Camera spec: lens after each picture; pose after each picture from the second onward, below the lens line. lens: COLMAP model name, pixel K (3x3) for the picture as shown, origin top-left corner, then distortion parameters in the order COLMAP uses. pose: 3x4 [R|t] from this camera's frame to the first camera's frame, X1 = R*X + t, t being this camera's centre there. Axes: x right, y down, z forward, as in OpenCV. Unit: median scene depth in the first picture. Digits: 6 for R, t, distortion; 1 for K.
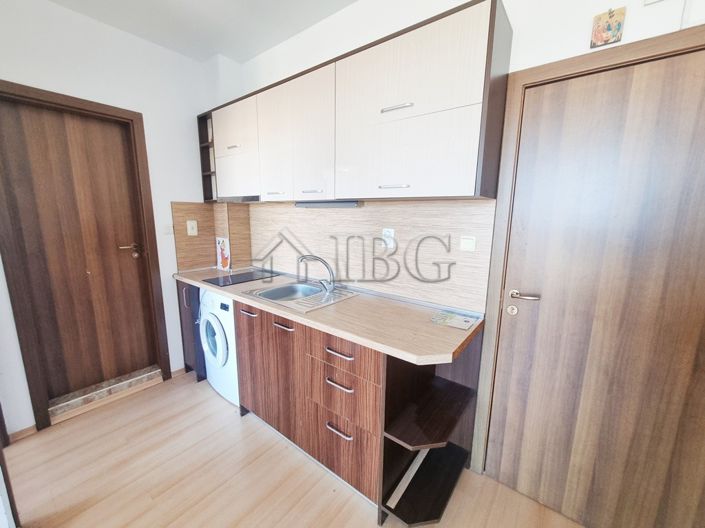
lens RADIAL K [[286.5, 0, 352.0], [0, 286.5, 265.8], [0, 0, 1]] dist [-0.000363, -0.000575]
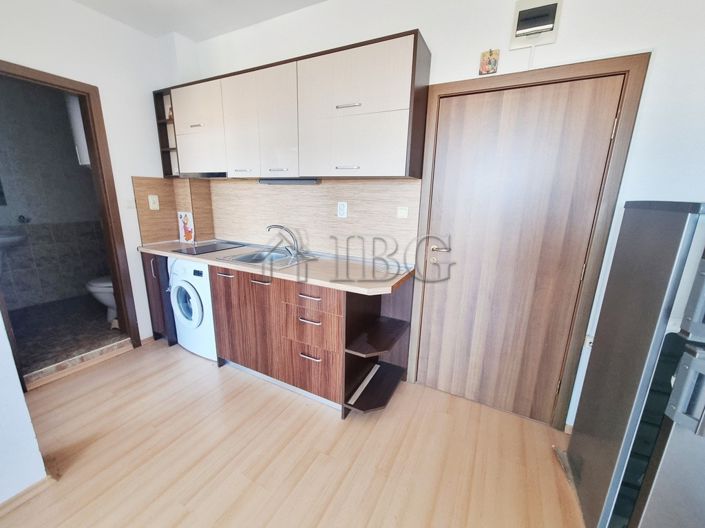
lens RADIAL K [[286.5, 0, 352.0], [0, 286.5, 265.8], [0, 0, 1]] dist [-0.000363, -0.000575]
pose [[0.982833, -0.034180, 0.181306, -0.063209], [0.022457, 0.997545, 0.066323, 0.061451], [-0.183128, -0.061113, 0.981188, -0.229027]]
